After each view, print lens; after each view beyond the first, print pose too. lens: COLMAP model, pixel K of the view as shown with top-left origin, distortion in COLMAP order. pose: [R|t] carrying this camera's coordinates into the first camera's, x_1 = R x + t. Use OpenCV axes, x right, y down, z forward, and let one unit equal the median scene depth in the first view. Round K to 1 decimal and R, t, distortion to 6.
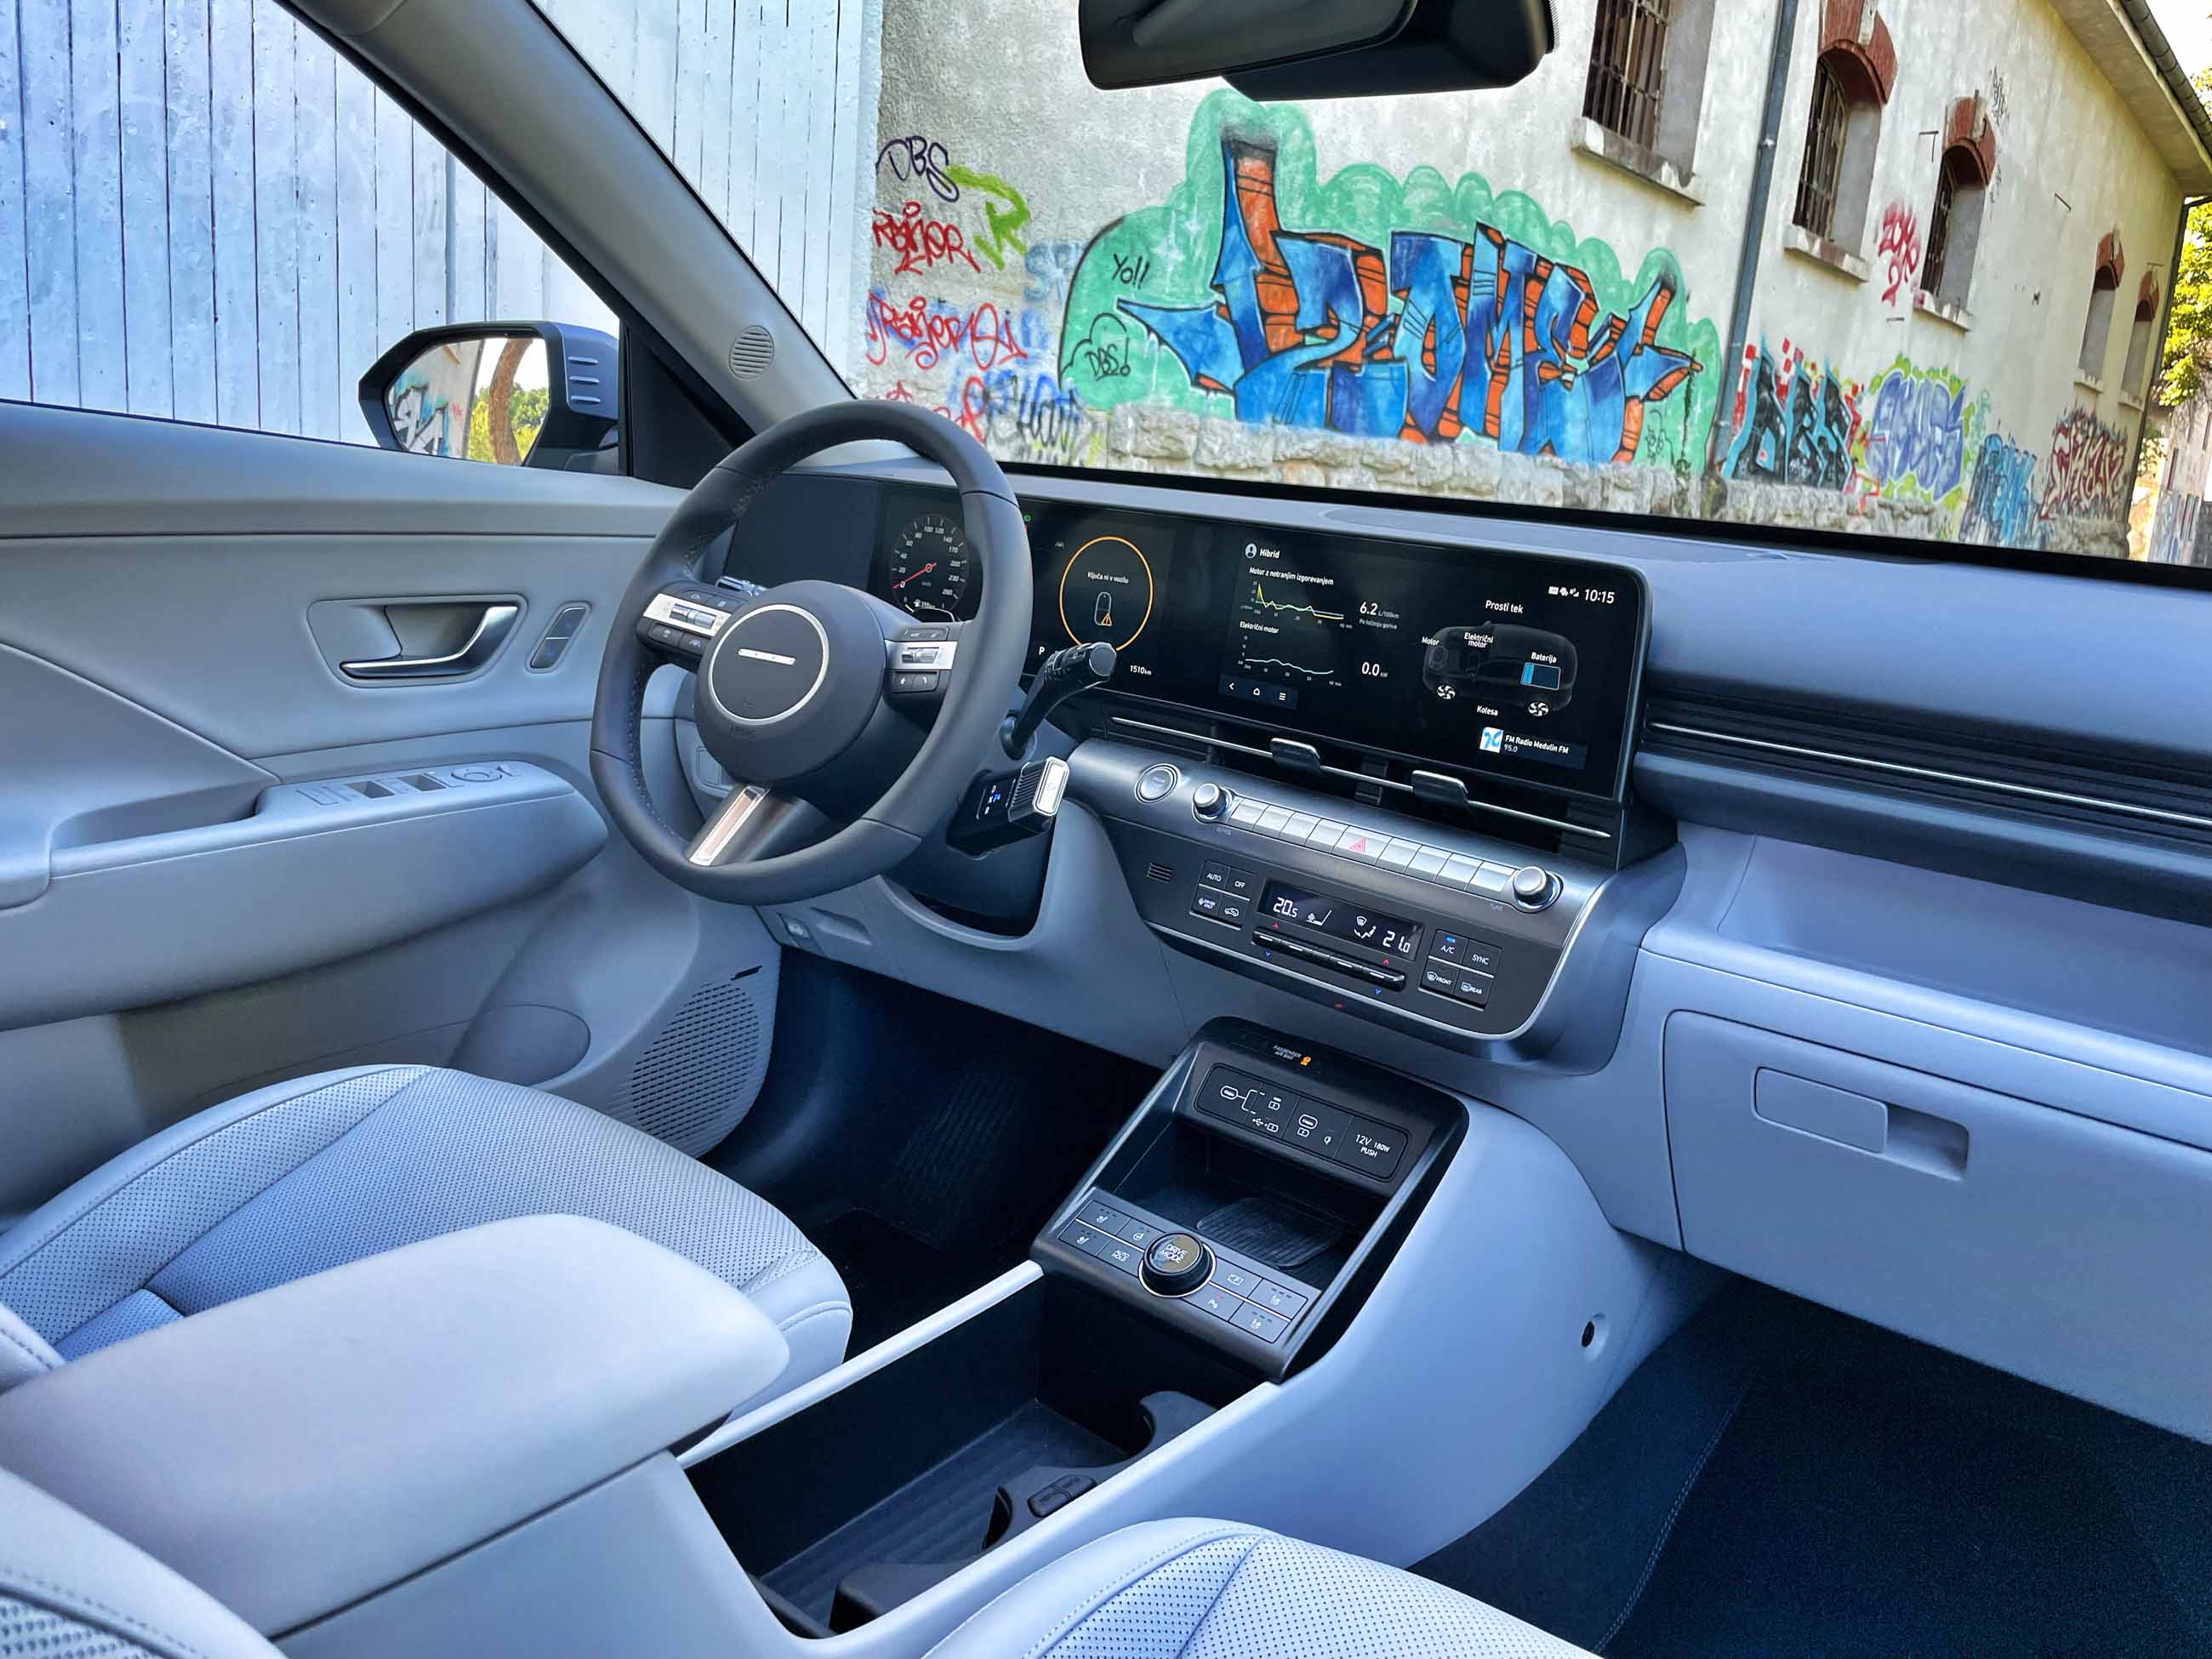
lens RADIAL K [[1704.8, 0, 1094.8], [0, 1704.8, 810.3], [0, 0, 1]] dist [0.073912, -0.125807]
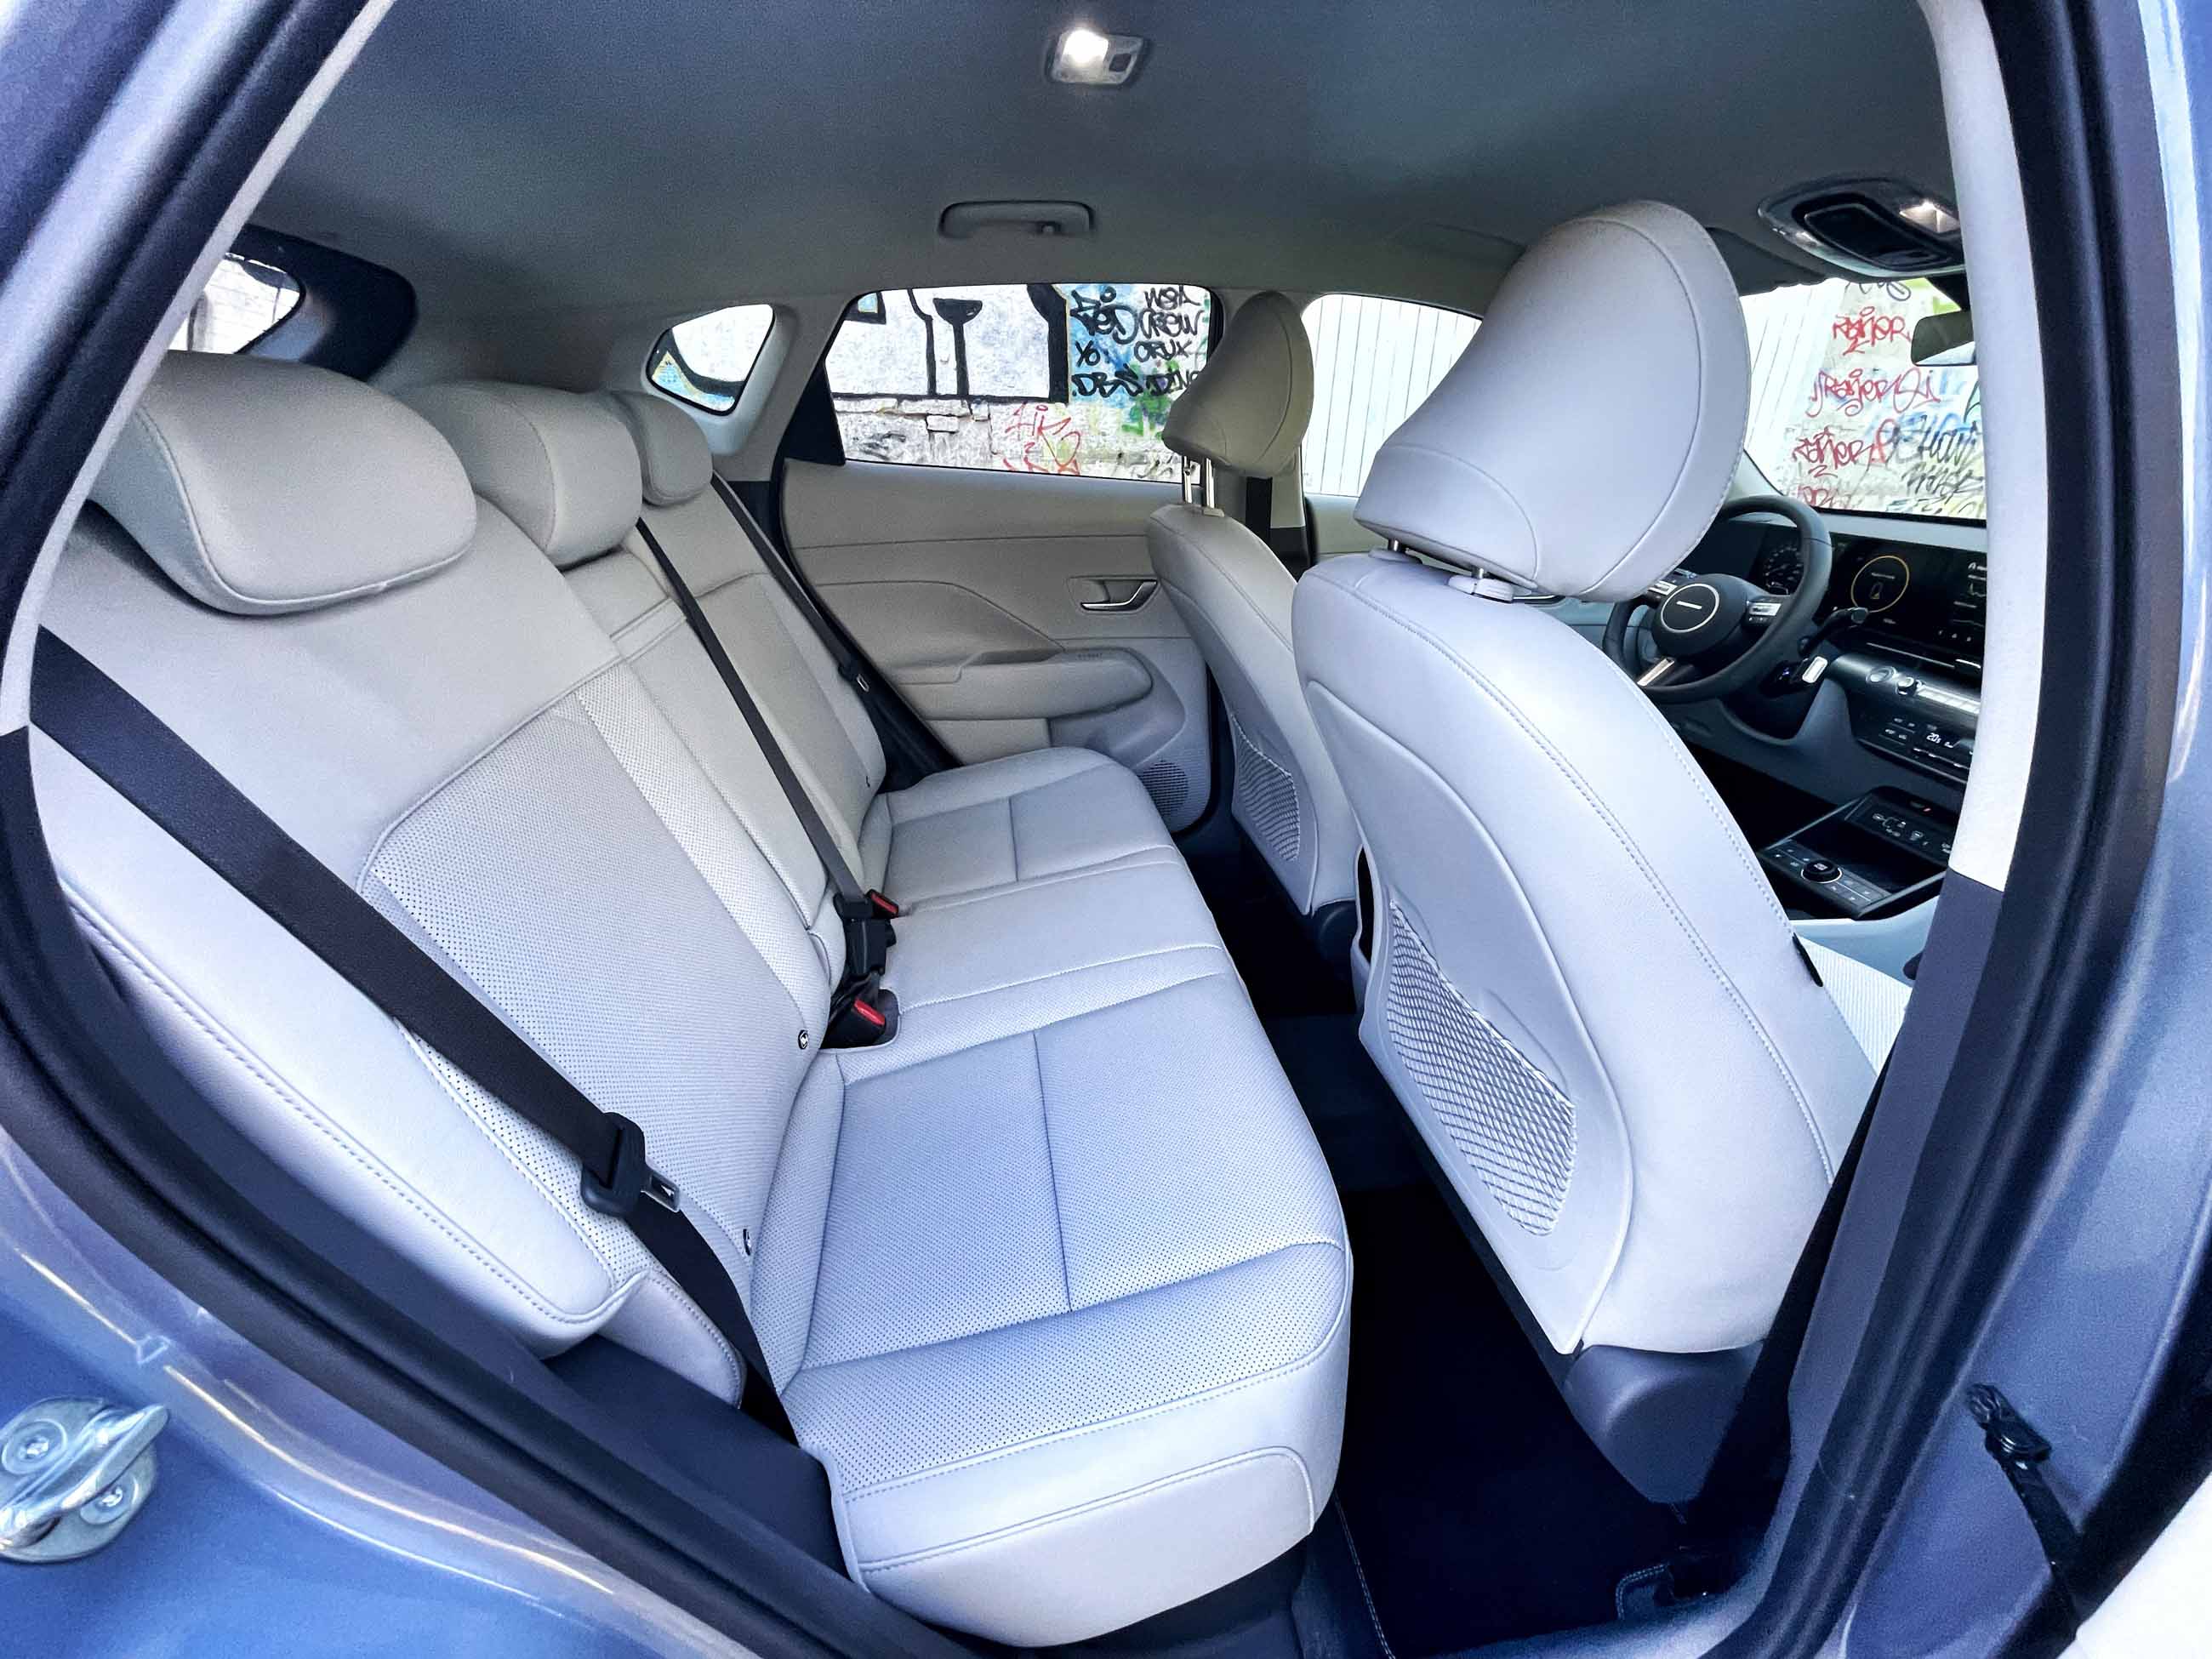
lens RADIAL K [[885.8, 0, 1106.0], [0, 885.8, 829.5], [0, 0, 1]] dist [-0.001549, -0.000341]
pose [[0.725935, 0.224946, -0.649937, 0.019331], [-0.104424, 0.970094, 0.219120, 0.006214], [0.679790, -0.091198, 0.727715, -0.101753]]
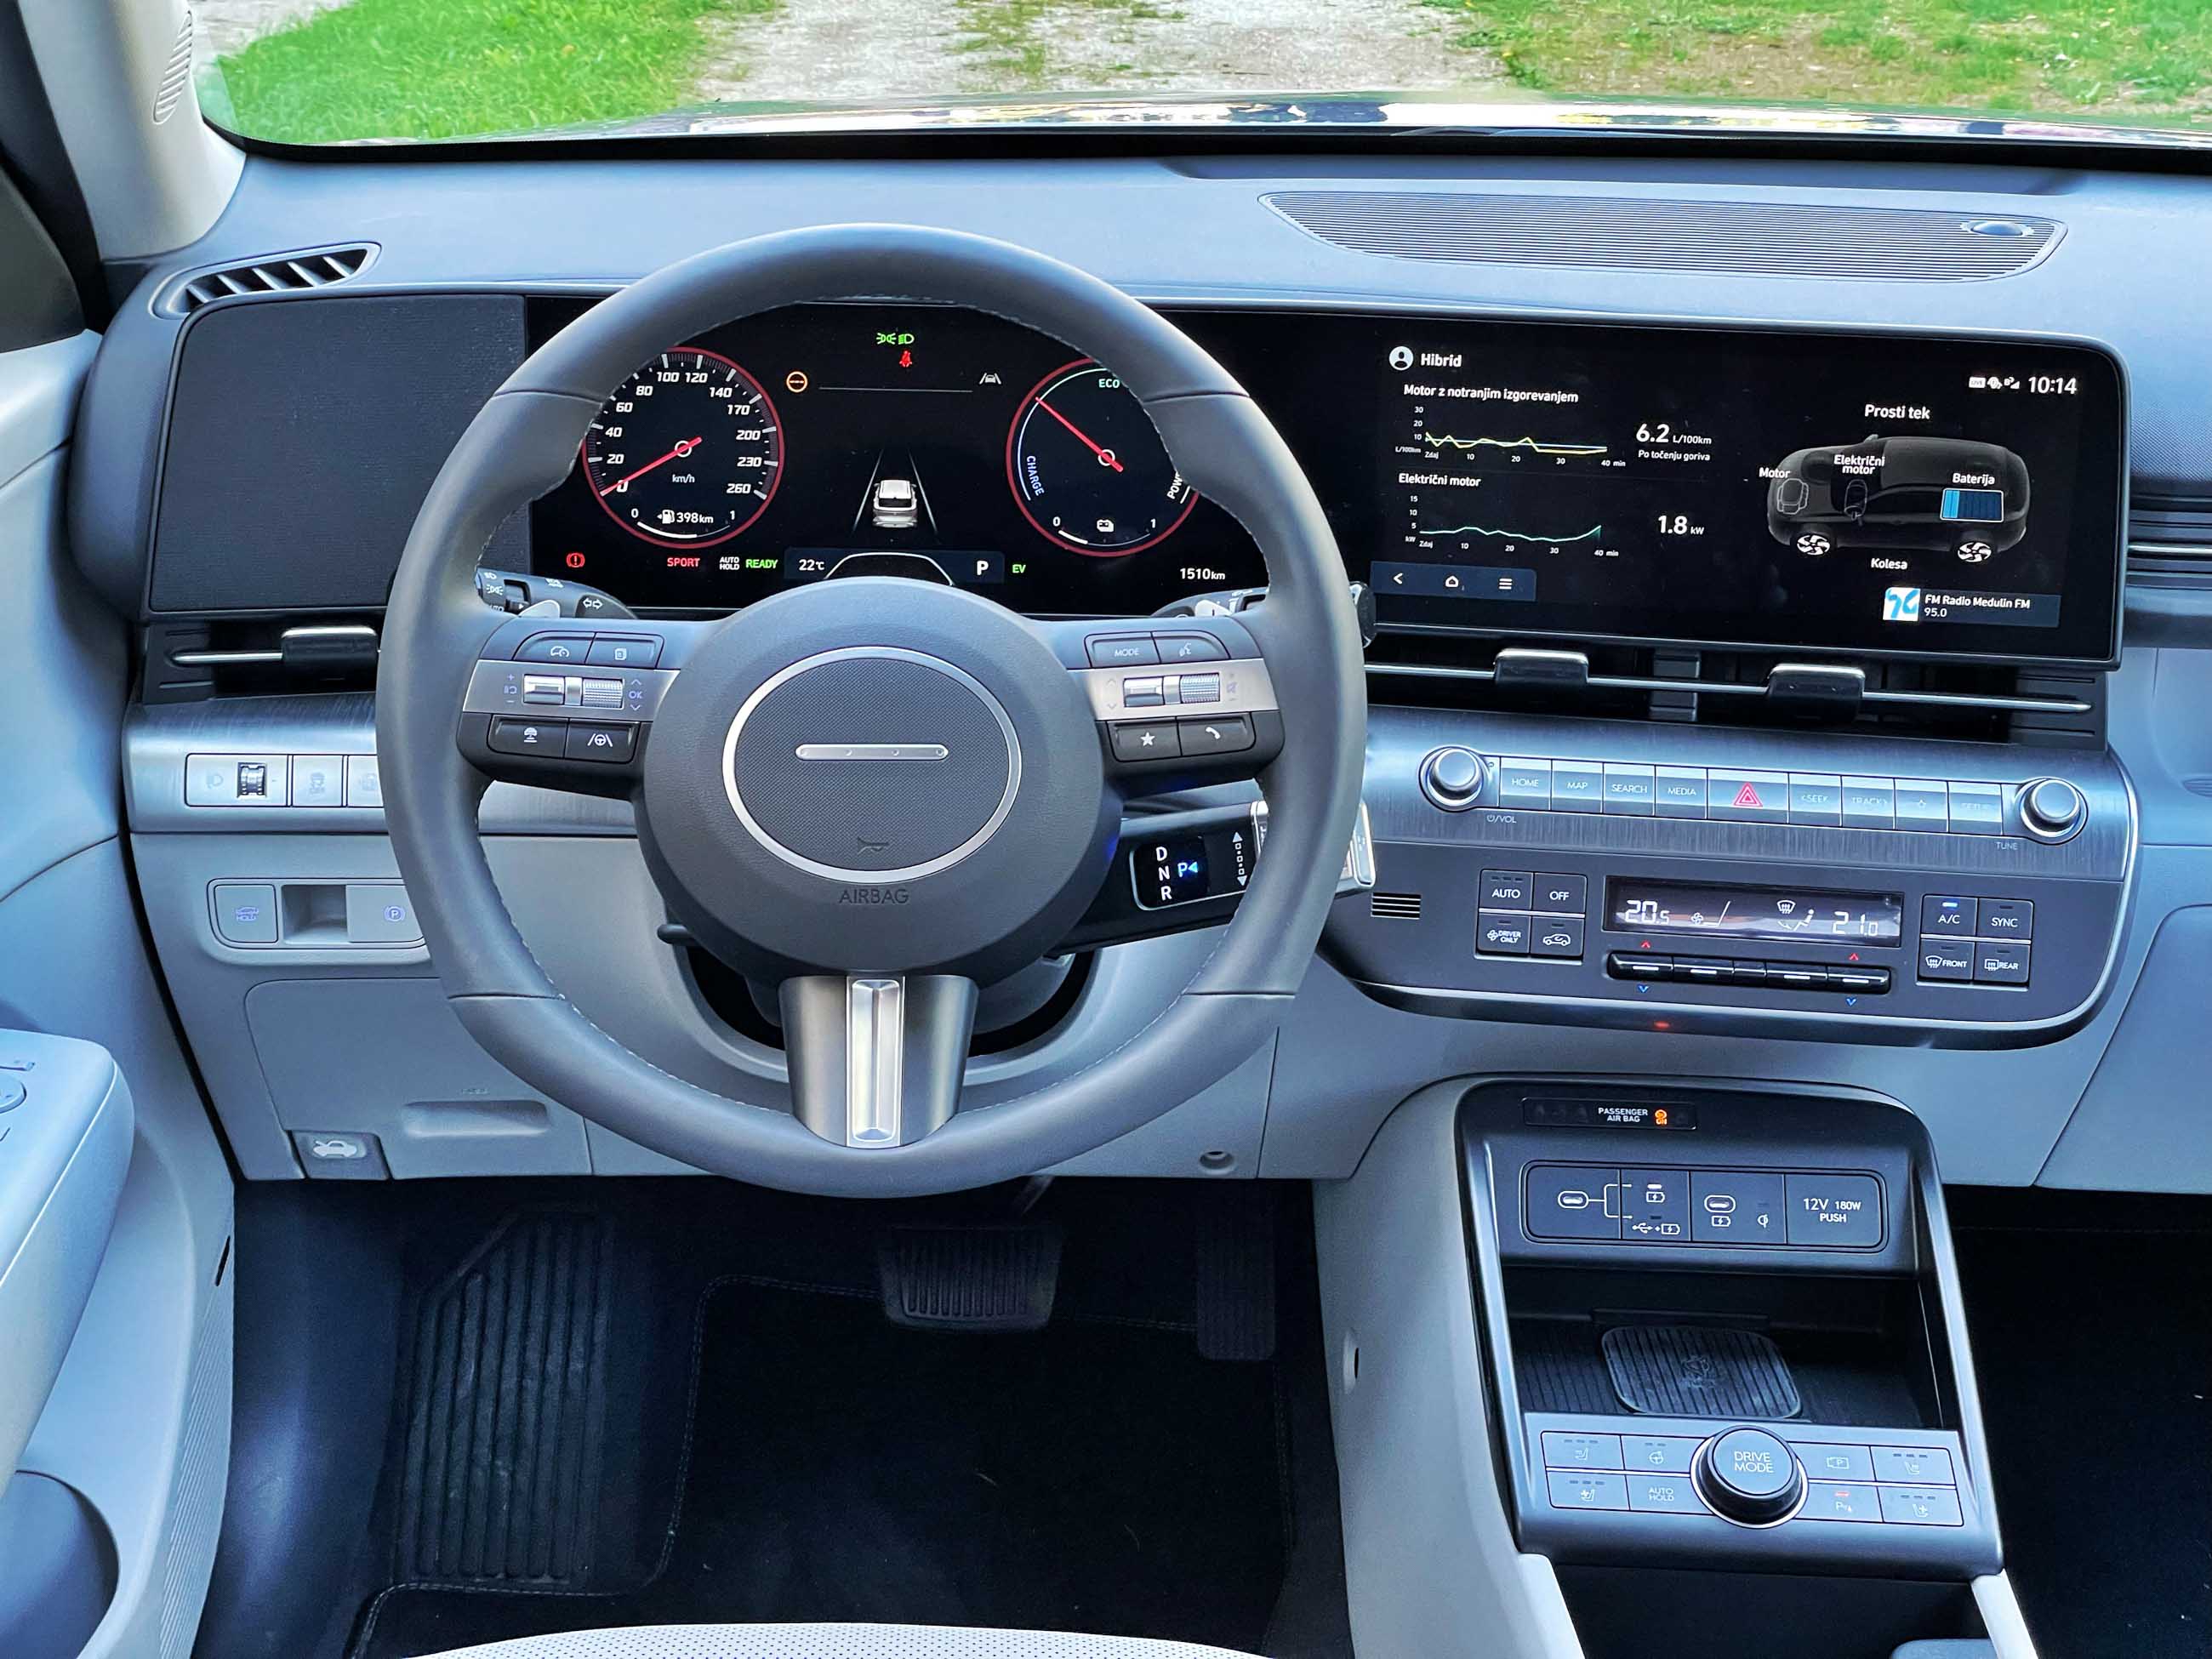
lens RADIAL K [[3305.4, 0, 1091.8], [0, 3305.4, 827.4], [0, 0, 1]] dist [0.007275, 0.904389]
pose [[0.769474, -0.283797, 0.572162, -0.142753], [0.172221, 0.954867, 0.242009, -0.059080], [-0.615020, -0.087682, 0.783621, 0.025405]]
